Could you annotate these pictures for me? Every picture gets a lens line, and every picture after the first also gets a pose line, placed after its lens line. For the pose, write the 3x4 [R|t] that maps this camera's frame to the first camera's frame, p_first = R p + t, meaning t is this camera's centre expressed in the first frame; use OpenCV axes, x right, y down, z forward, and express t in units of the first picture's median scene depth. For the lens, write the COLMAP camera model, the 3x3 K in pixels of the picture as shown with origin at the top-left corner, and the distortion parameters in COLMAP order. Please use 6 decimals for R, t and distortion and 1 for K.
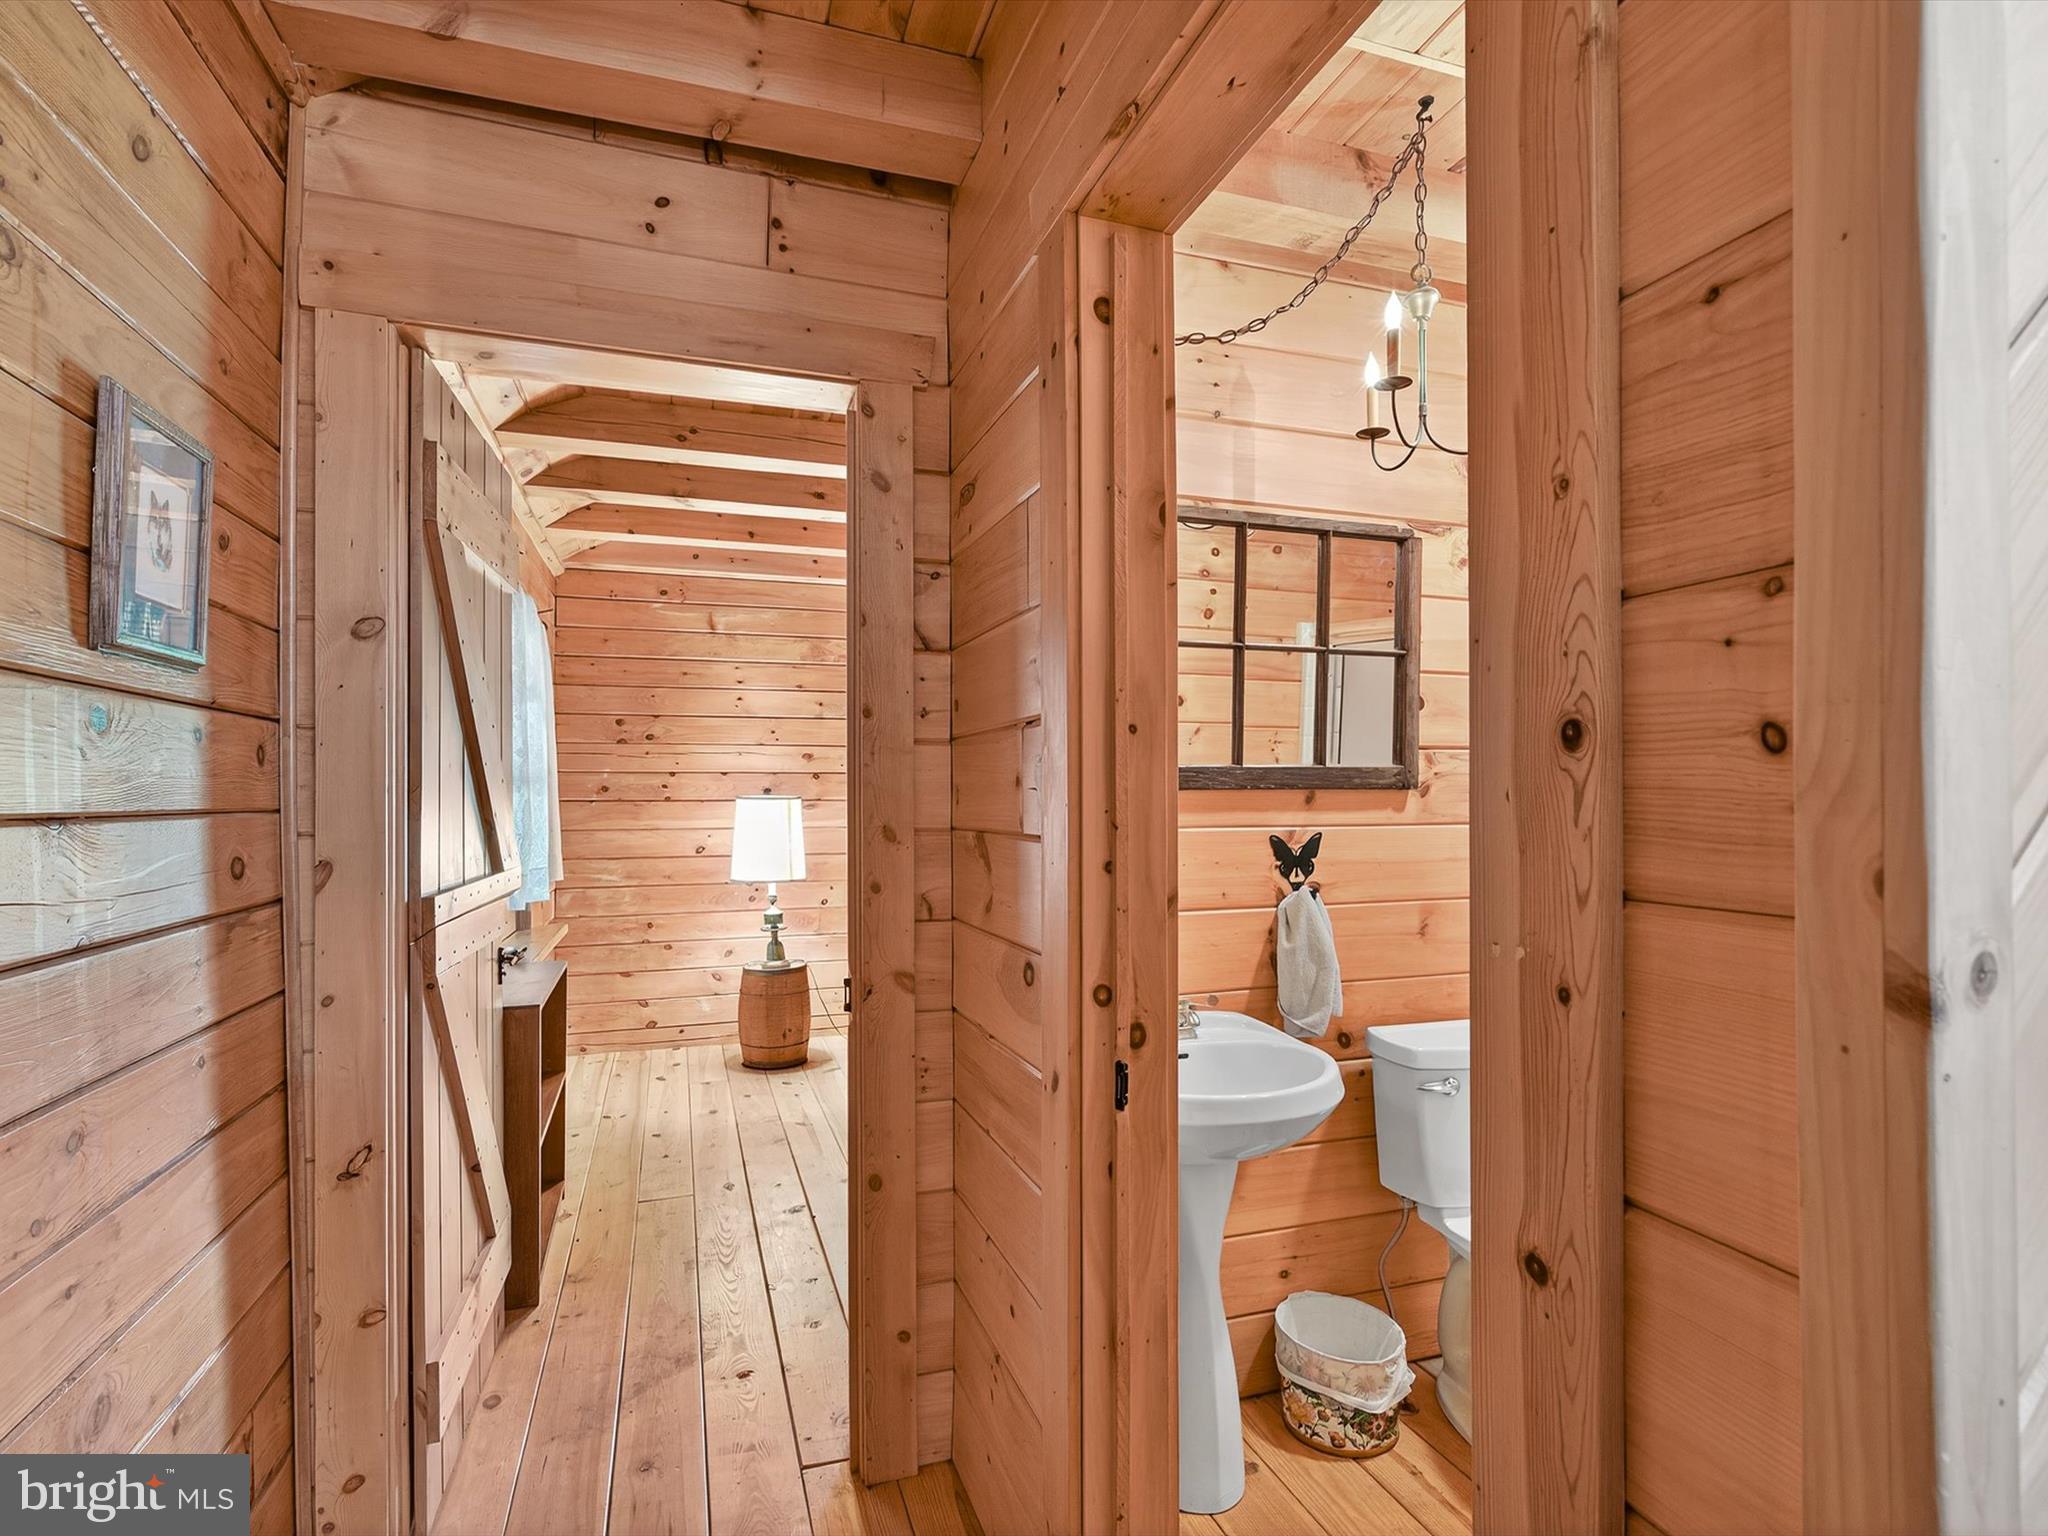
lens RADIAL K [[1031.7, 0, 1039.2], [0, 1031.7, 783.3], [0, 0, 1]] dist [-0.000910, 0.000915]
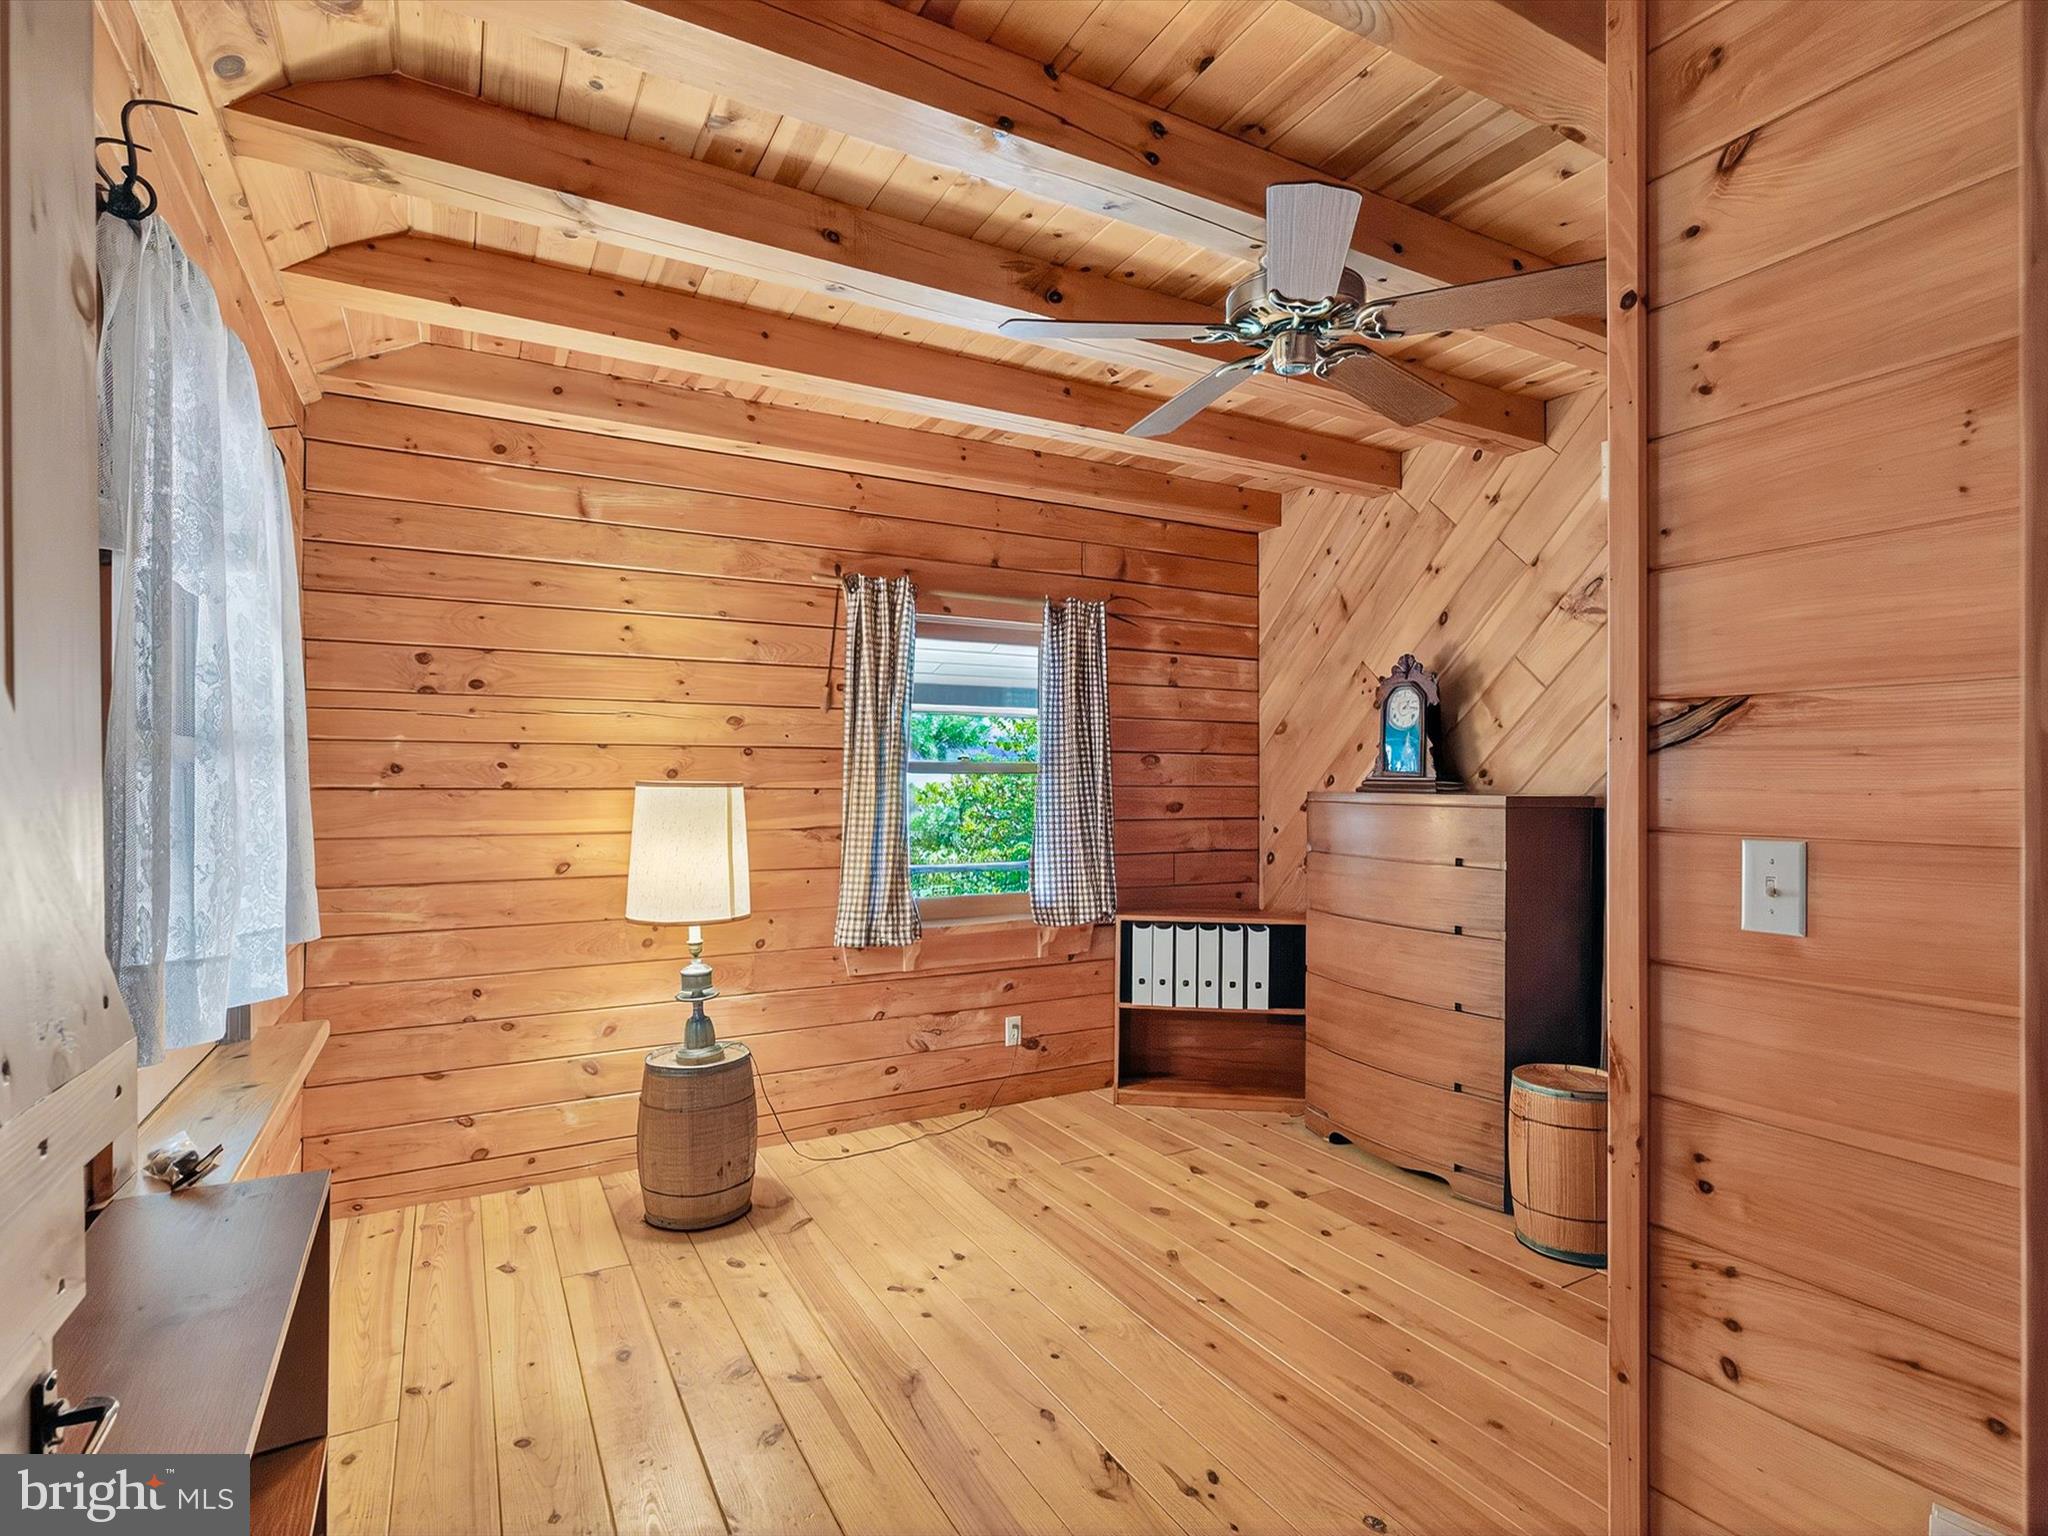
lens RADIAL K [[1016.9, 0, 1030.1], [0, 1016.9, 788.8], [0, 0, 1]] dist [0.002615, -0.009086]
pose [[0.984418, 0.004311, 0.175789, -0.164074], [-0.006624, 0.999899, 0.012570, 0.007401], [-0.175717, -0.013539, 0.984348, 0.358018]]
